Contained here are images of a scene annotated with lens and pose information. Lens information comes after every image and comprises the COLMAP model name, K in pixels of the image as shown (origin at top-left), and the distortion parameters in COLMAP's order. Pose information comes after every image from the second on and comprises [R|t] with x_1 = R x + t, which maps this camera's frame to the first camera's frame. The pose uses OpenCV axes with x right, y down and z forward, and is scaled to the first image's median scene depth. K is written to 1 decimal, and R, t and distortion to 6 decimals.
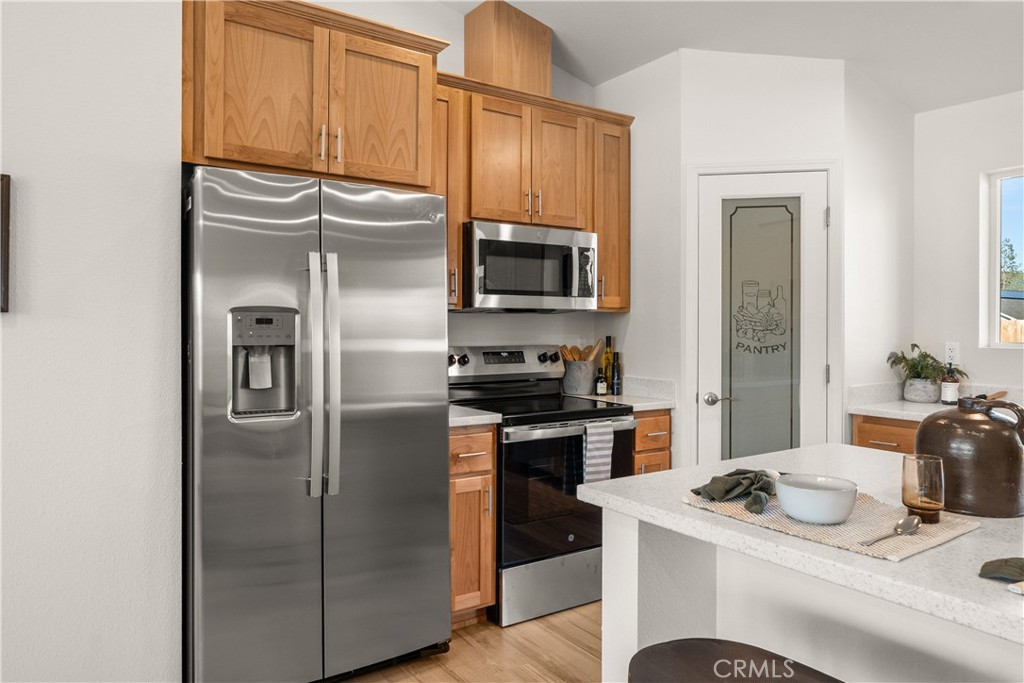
lens RADIAL K [[688.5, 0, 499.6], [0, 688.5, 324.5], [0, 0, 1]] dist [-0.006829, 0.006131]
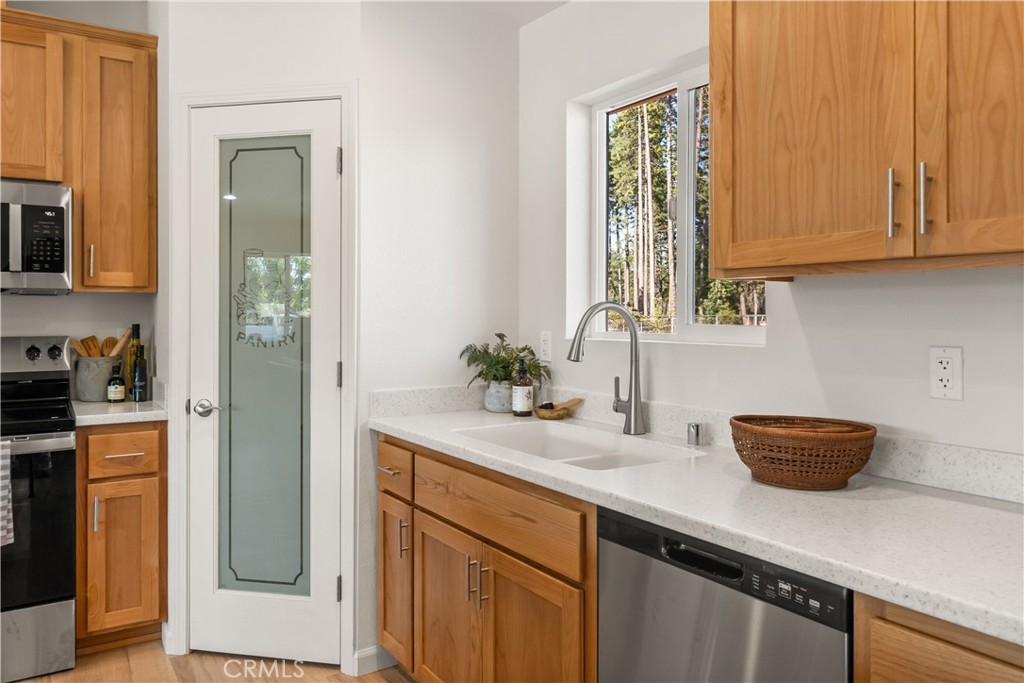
lens RADIAL K [[745.3, 0, 506.5], [0, 745.3, 313.9], [0, 0, 1]] dist [-0.001675, 0.001919]
pose [[0.999914, -0.002701, -0.012869, 0.652206], [0.002727, 0.999994, 0.001974, 0.005528], [0.012863, -0.002009, 0.999915, 0.200926]]
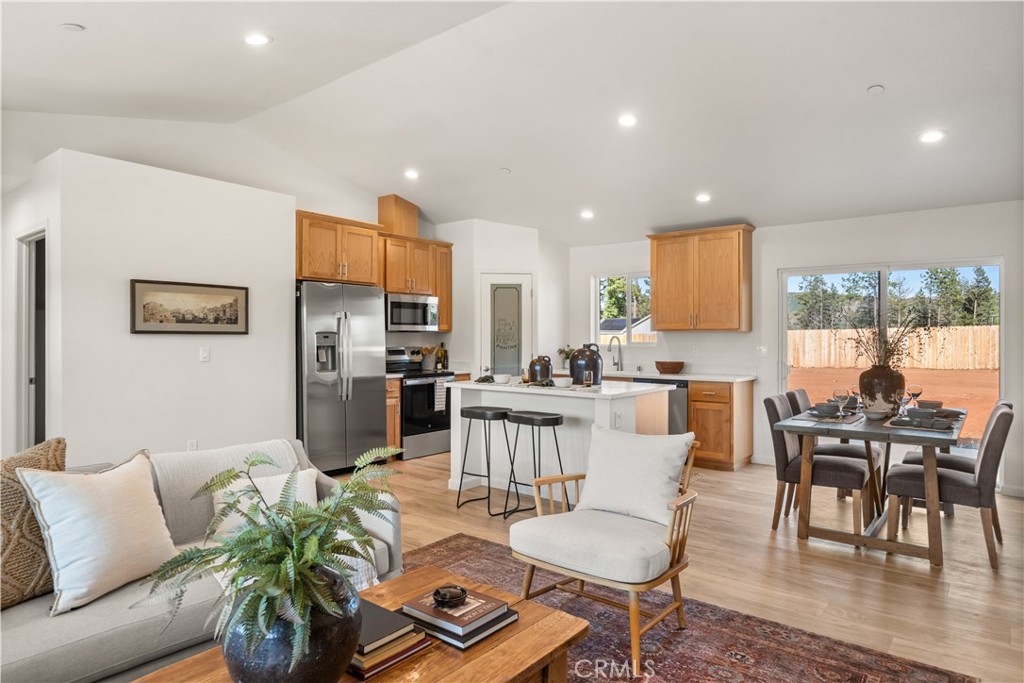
lens RADIAL K [[623.4, 0, 509.3], [0, 623.4, 333.9], [0, 0, 1]] dist [-0.009770, 0.000005]
pose [[0.954215, -0.001448, 0.299118, -0.258091], [0.002468, 0.999992, -0.003032, -0.004761], [-0.299111, 0.003632, 0.954211, -1.069785]]
